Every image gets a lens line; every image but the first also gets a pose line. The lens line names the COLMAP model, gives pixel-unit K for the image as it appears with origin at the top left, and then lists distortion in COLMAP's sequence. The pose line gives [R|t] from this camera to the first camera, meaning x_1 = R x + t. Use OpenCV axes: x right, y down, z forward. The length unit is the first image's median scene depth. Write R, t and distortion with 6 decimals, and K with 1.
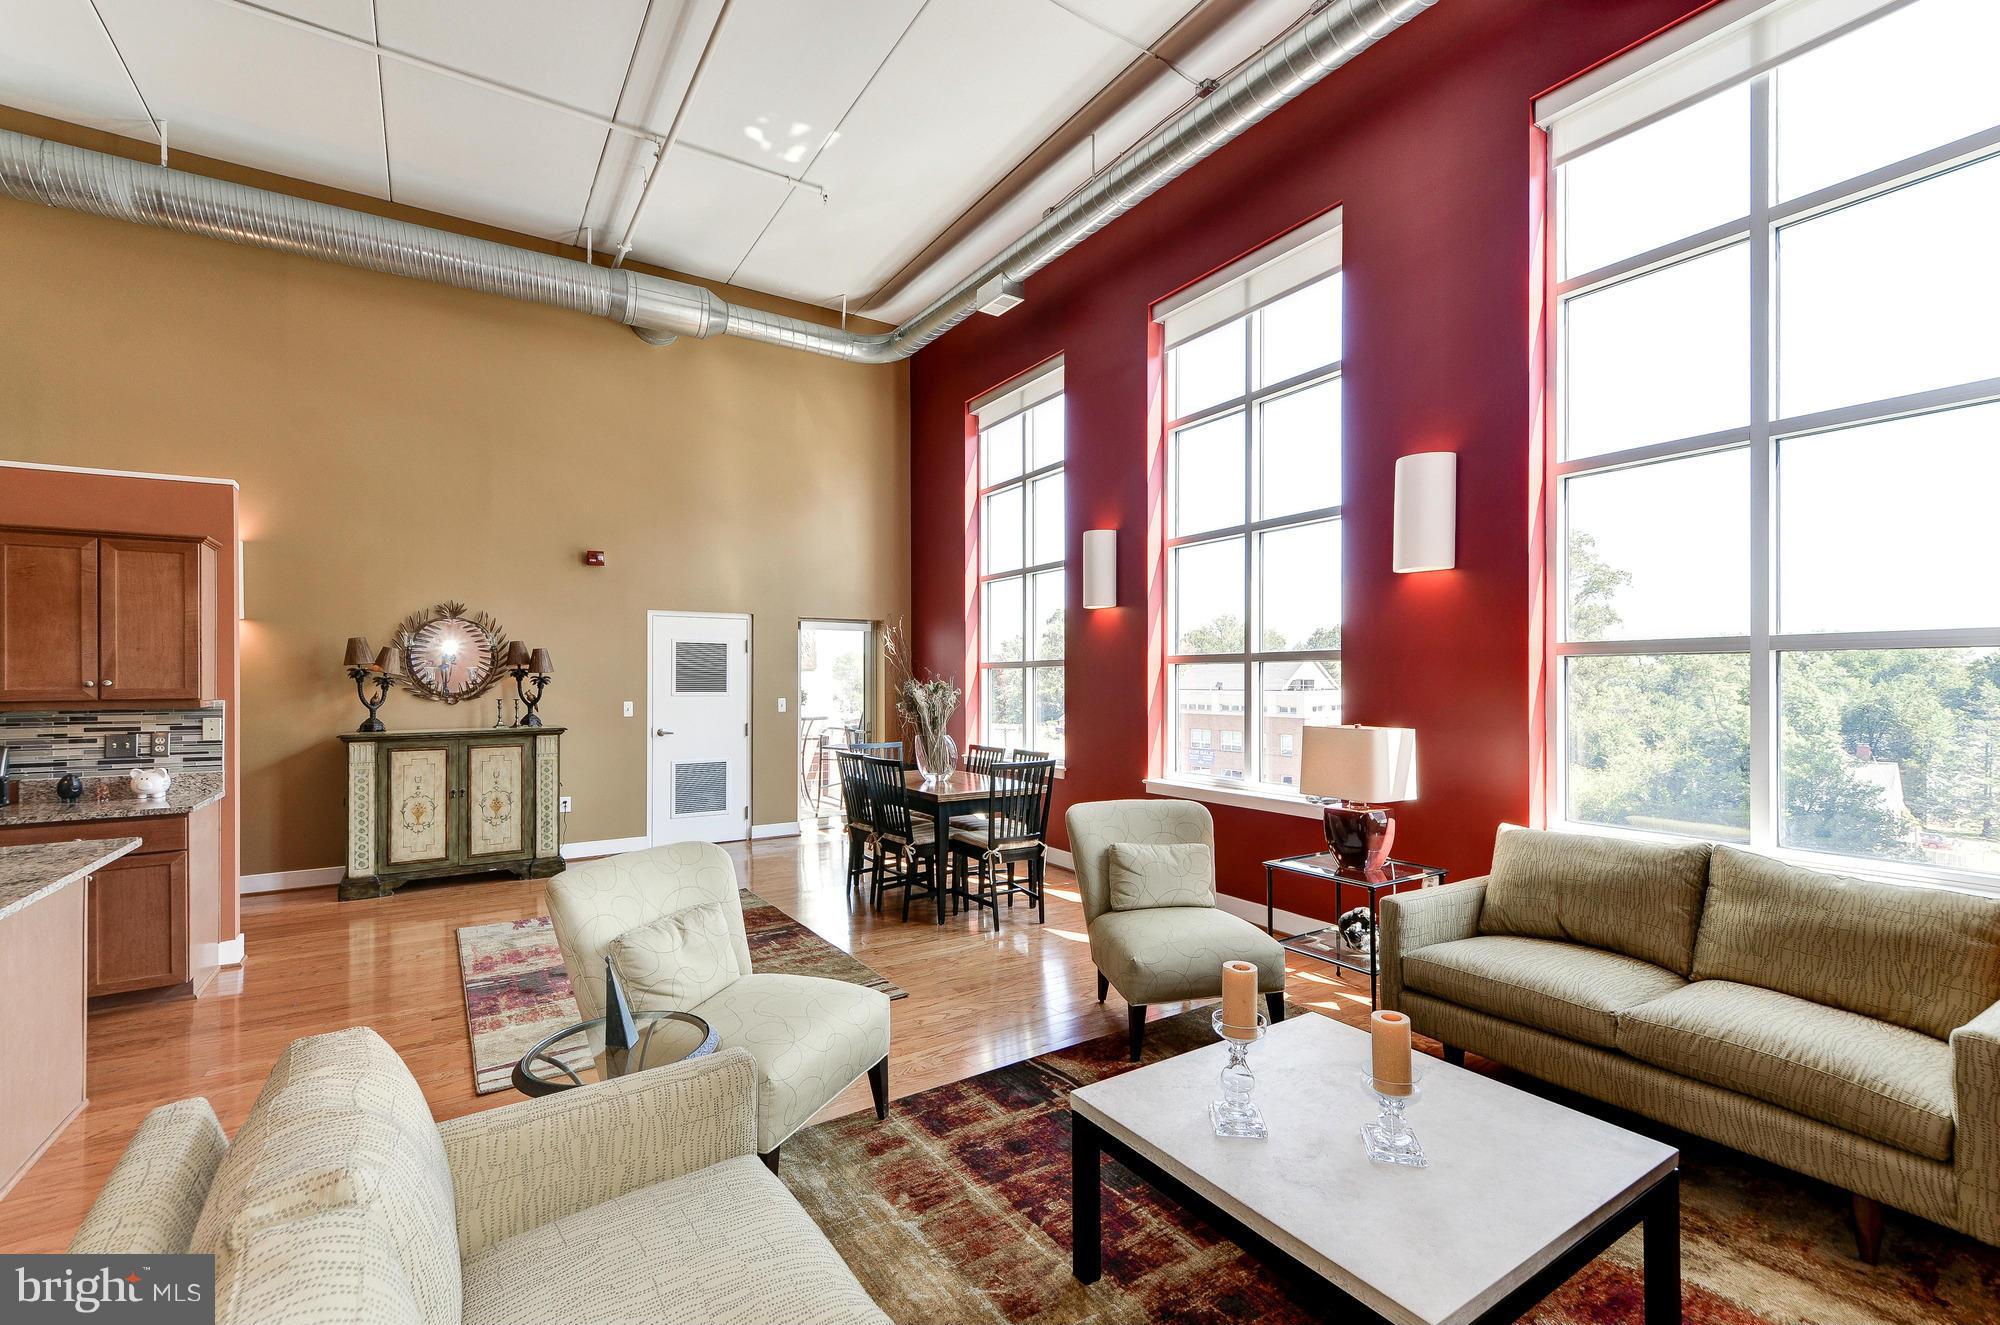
lens RADIAL K [[872.6, 0, 1005.9], [0, 872.6, 677.7], [0, 0, 1]] dist [0.015986, -0.004980]
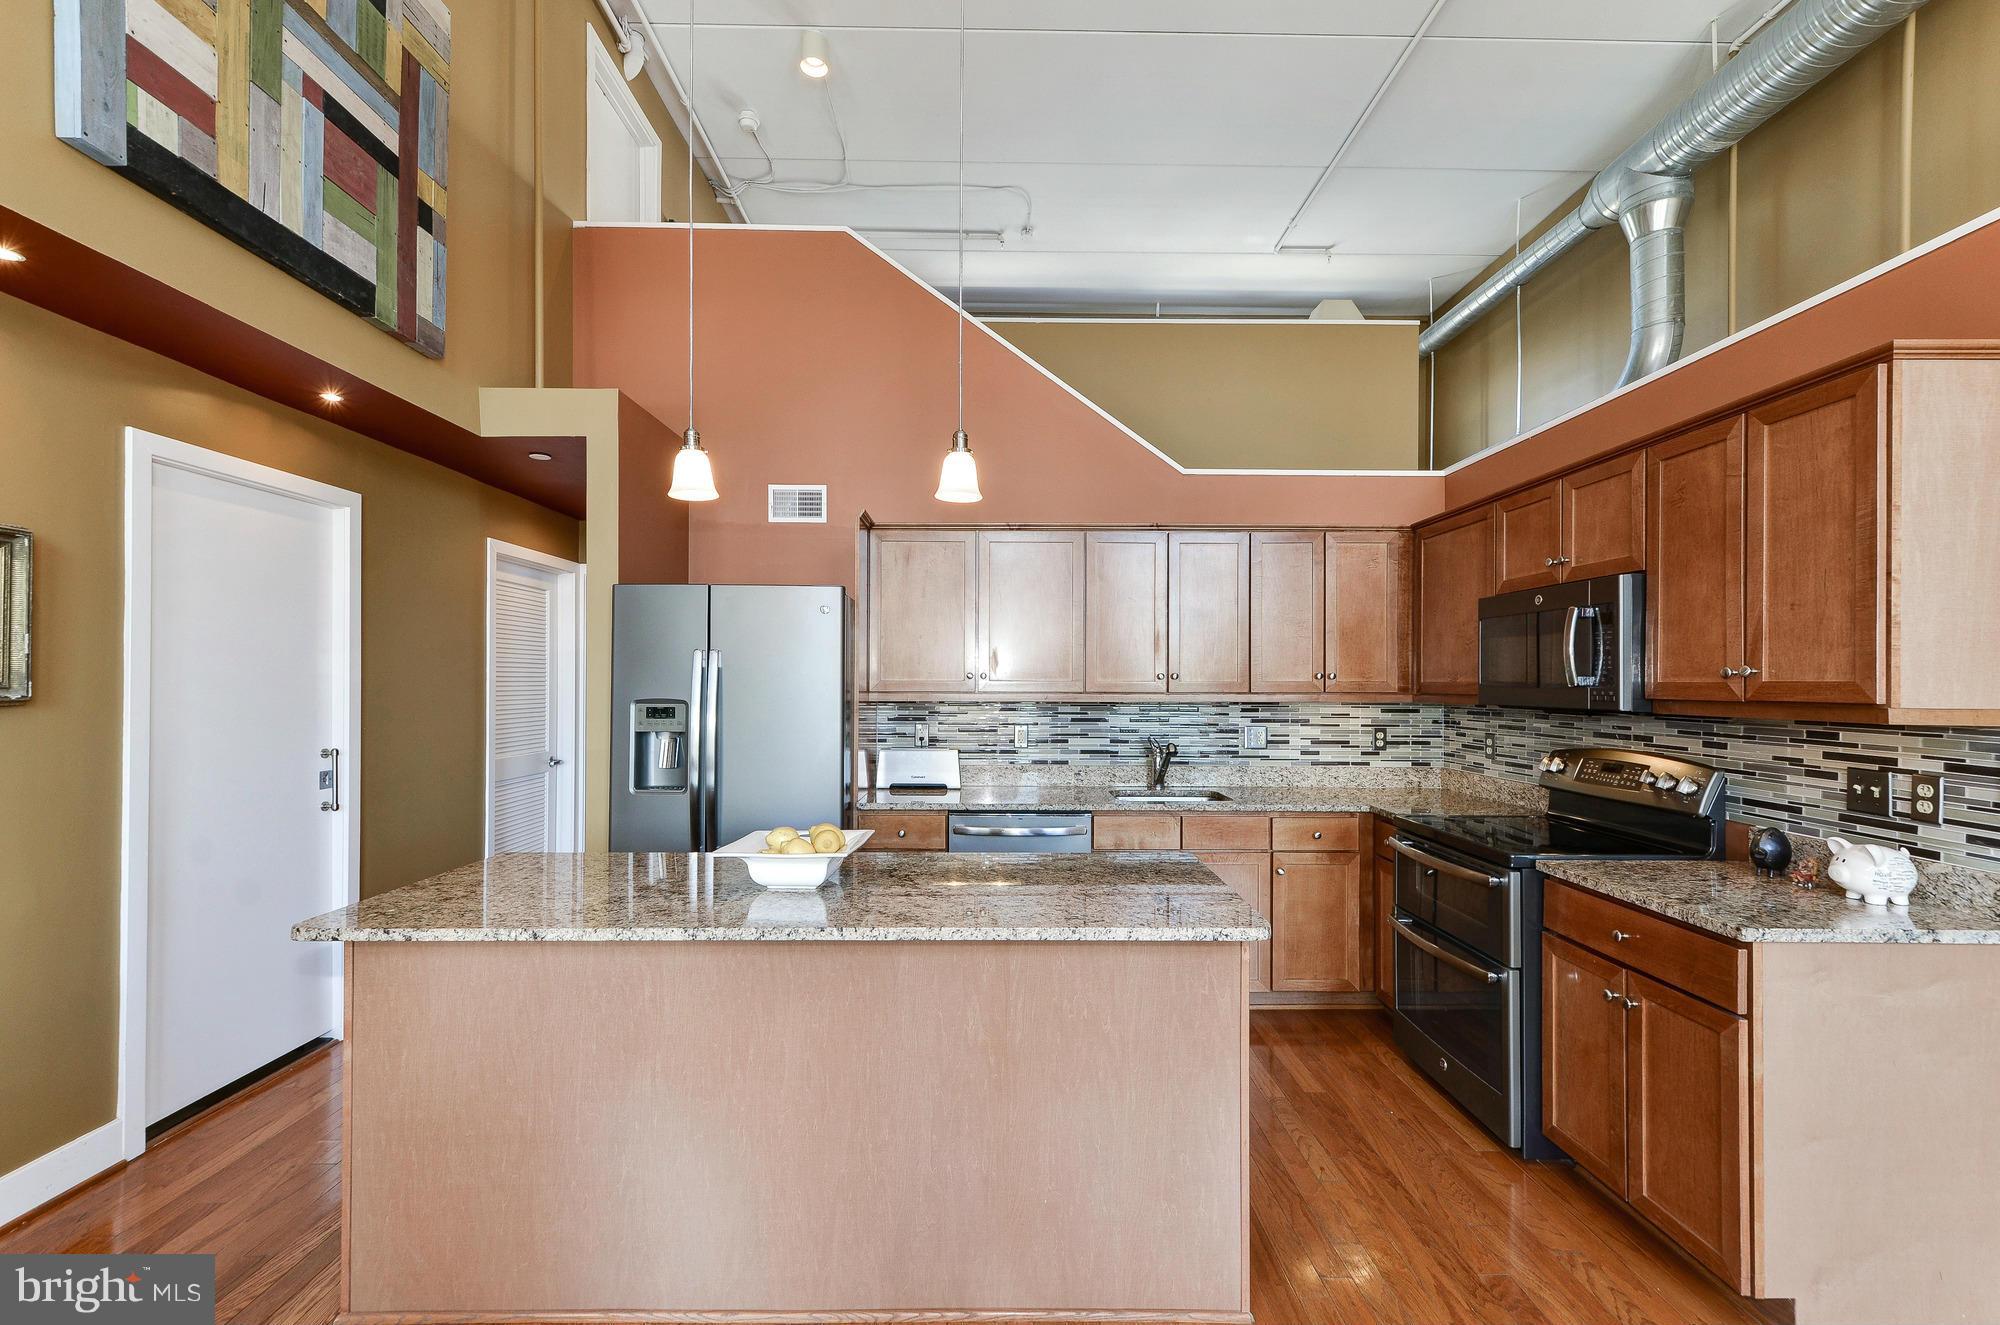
lens RADIAL K [[872.6, 0, 1004.5], [0, 872.6, 678.7], [0, 0, 1]] dist [0.015986, -0.004980]
pose [[-0.532578, 0.000025, -0.846381, -0.183341], [-0.000371, 1.000000, 0.000263, 0.006550], [0.846381, 0.000454, -0.532578, 0.540174]]
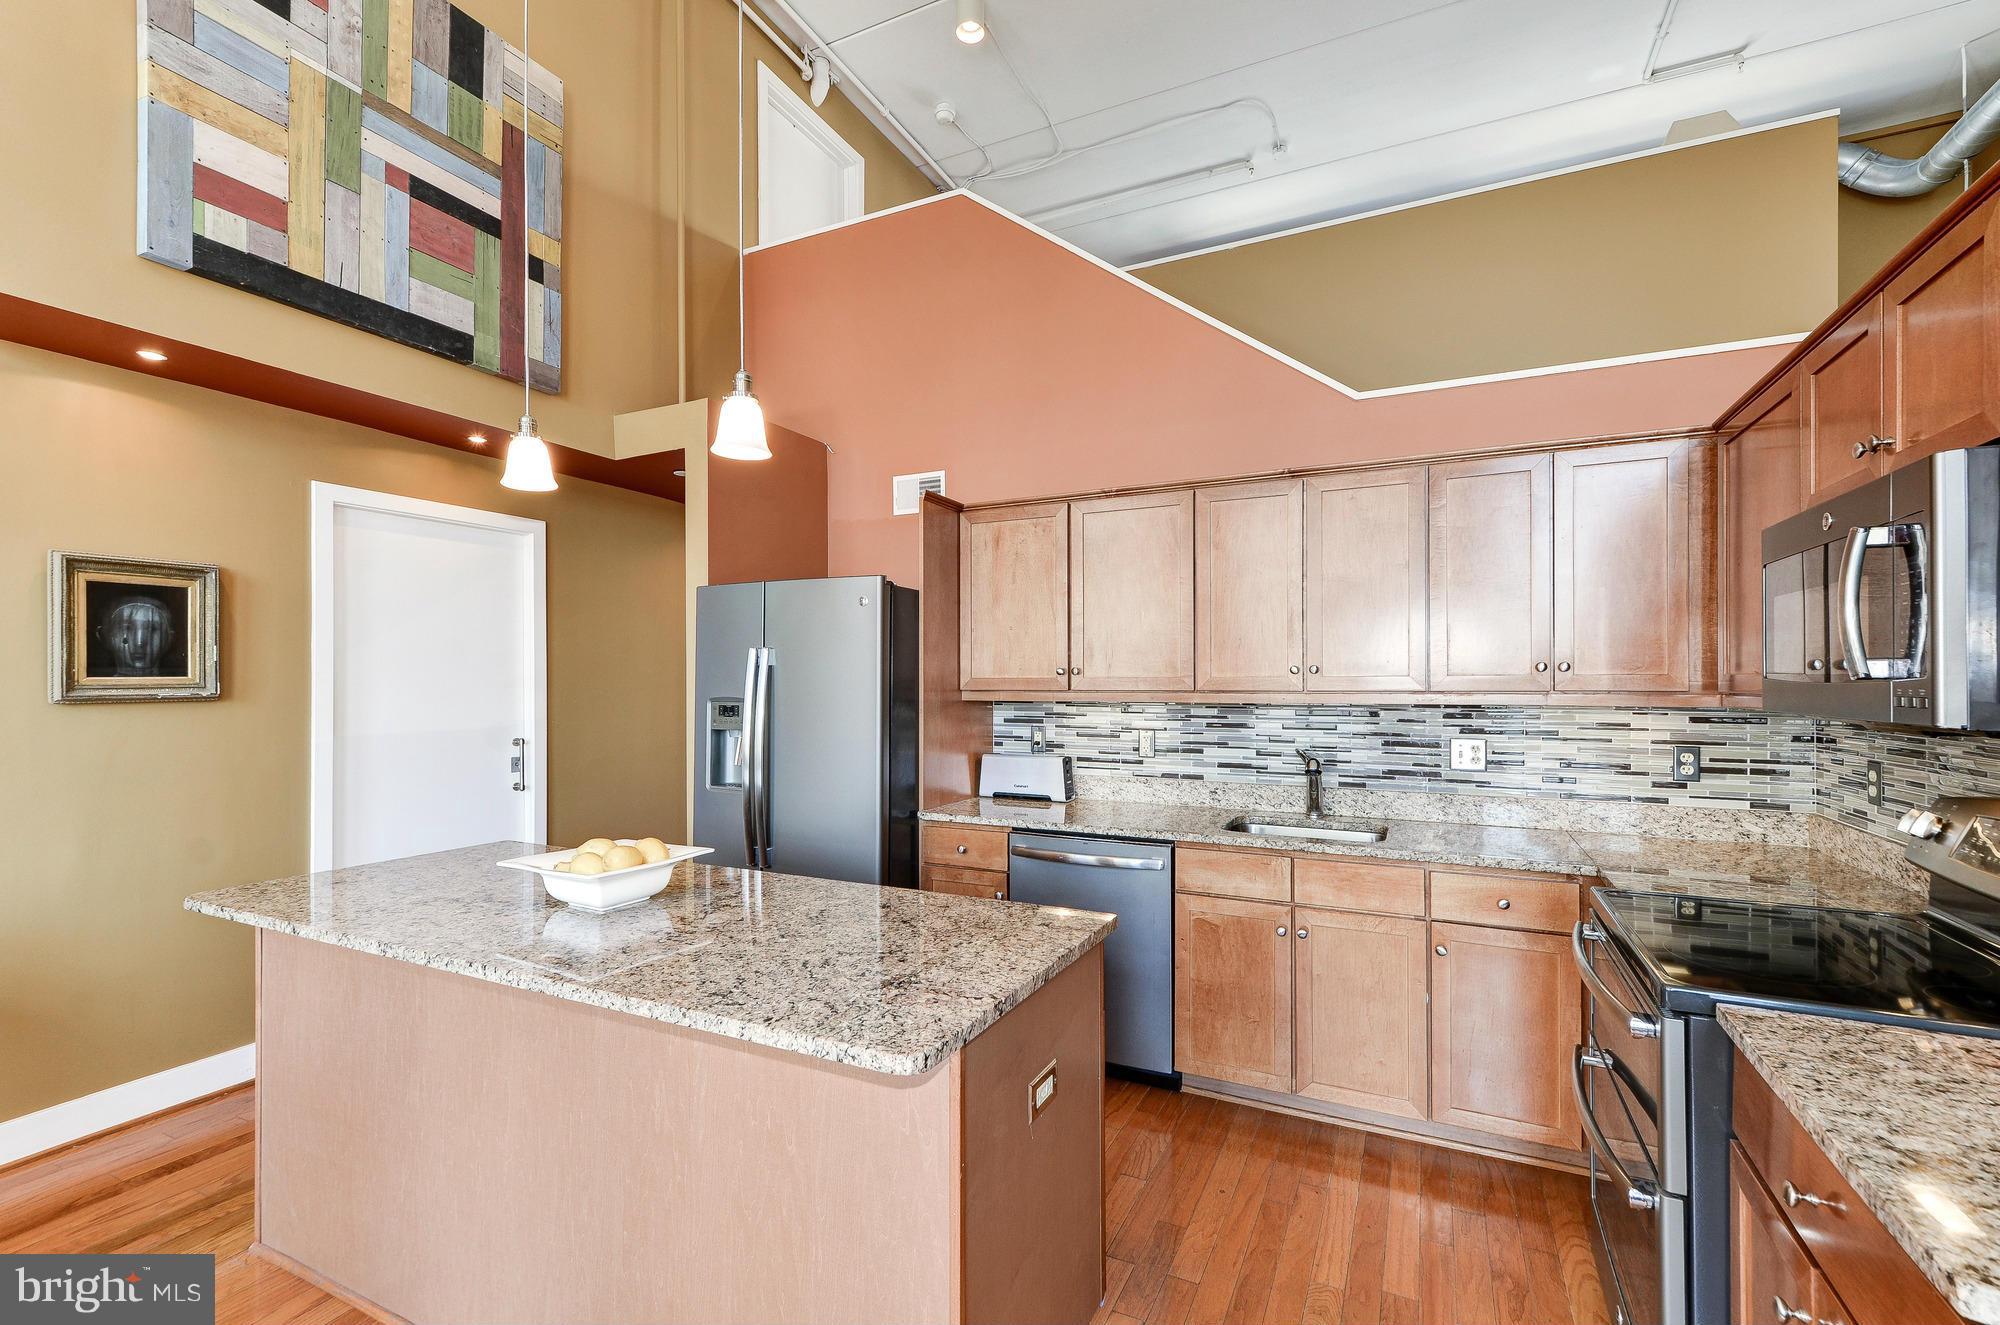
lens RADIAL K [[872.6, 0, 1003.3], [0, 872.6, 677.3], [0, 0, 1]] dist [0.015986, -0.004980]
pose [[-0.857280, 0.005198, -0.514825, -0.381353], [0.006526, 0.999978, -0.000771, 0.008157], [0.514810, -0.004021, -0.857295, 0.623704]]
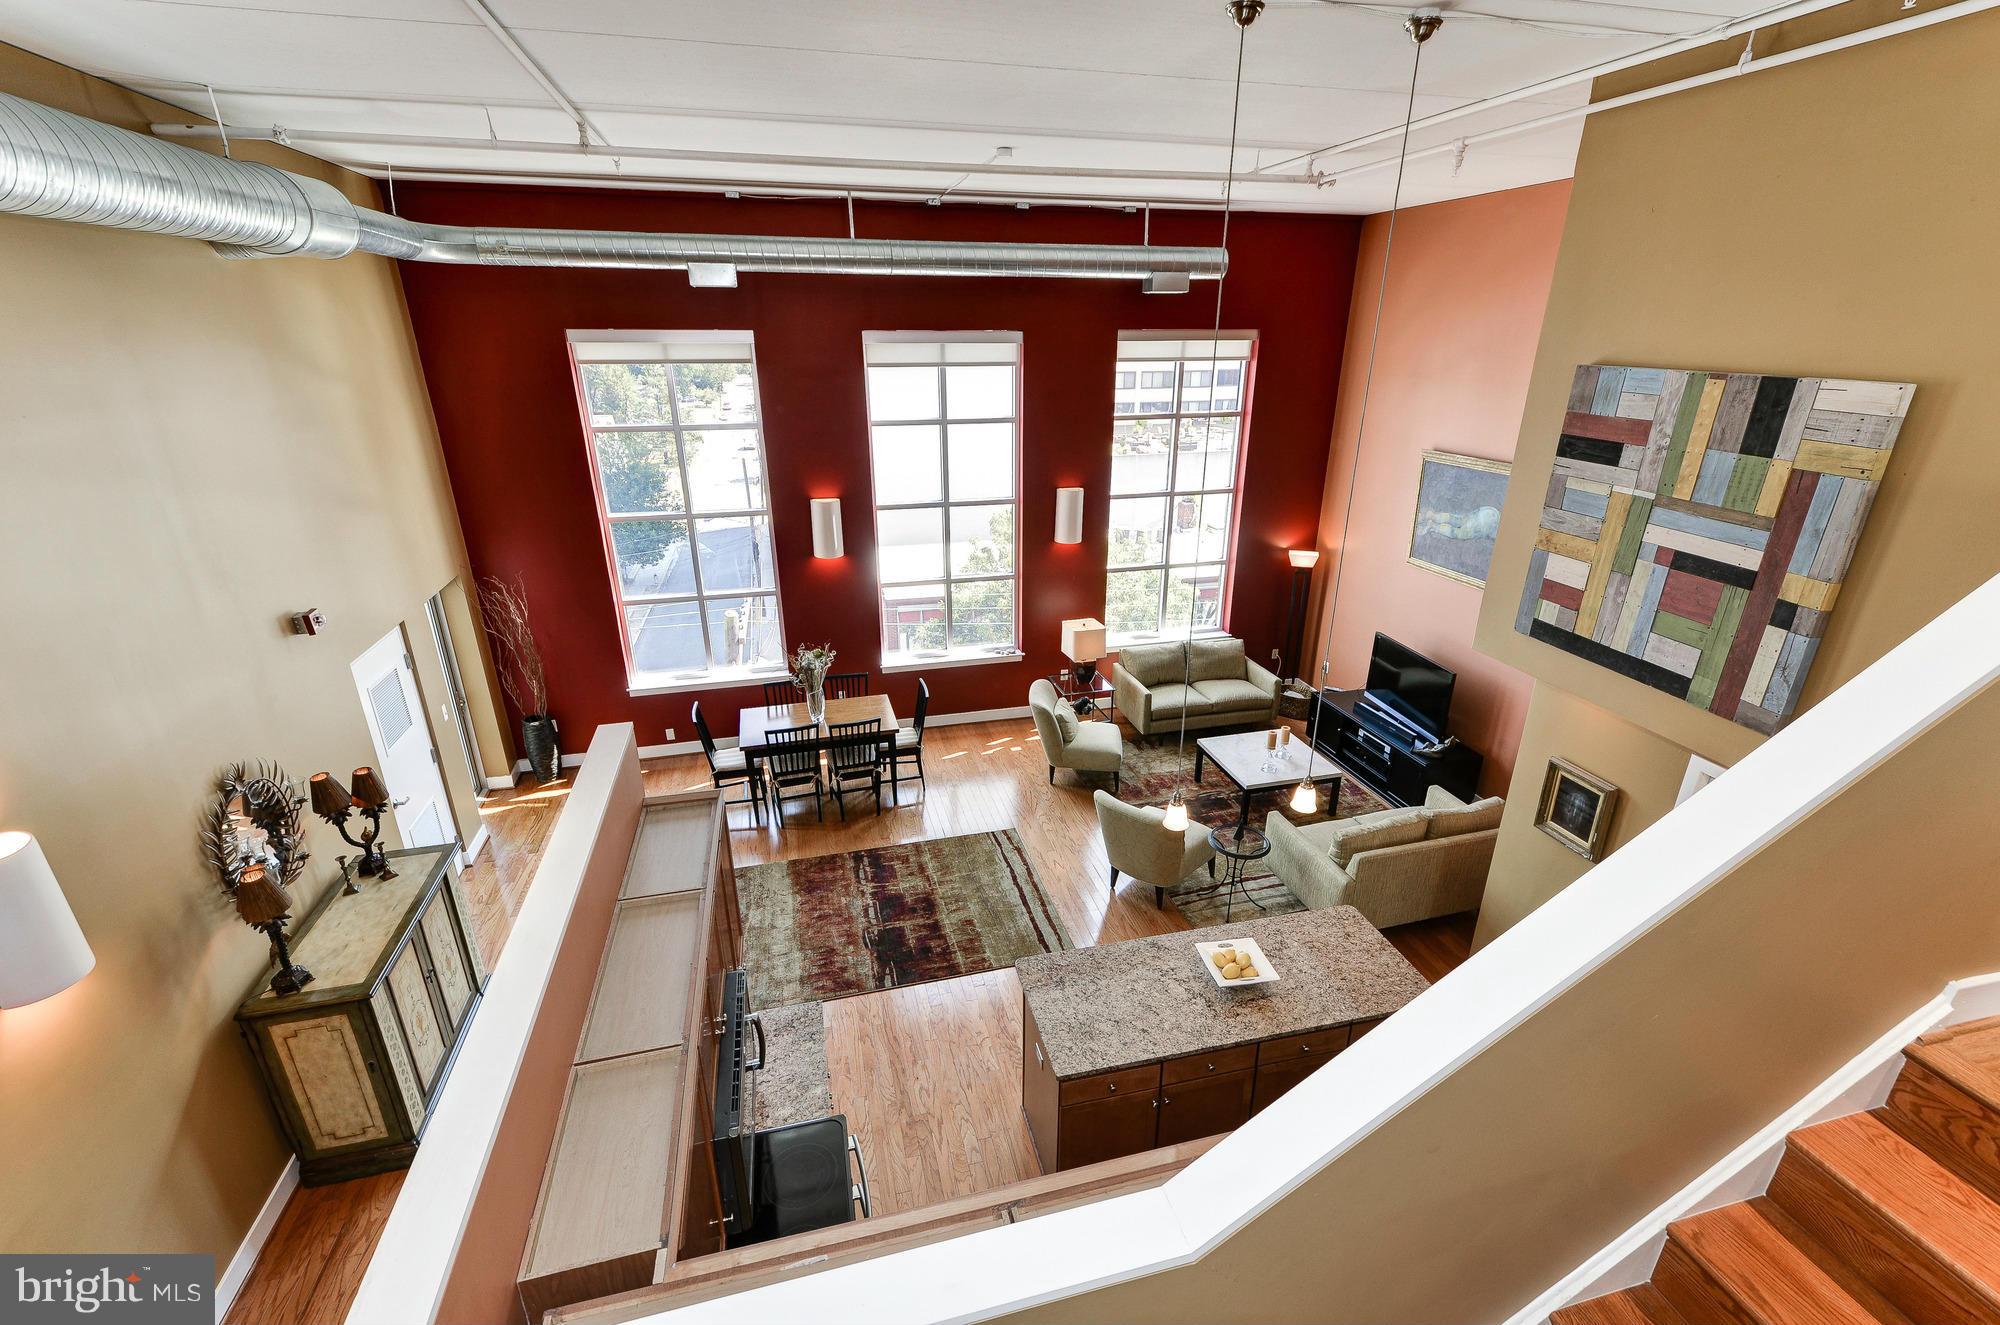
lens RADIAL K [[872.6, 0, 1003.3], [0, 872.6, 682.8], [0, 0, 1]] dist [0.015986, -0.004980]
pose [[0.325917, -0.358117, 0.874946, -0.989081], [-0.000014, 0.925477, 0.378804, -0.383976], [-0.945398, -0.123471, 0.301624, 0.292172]]
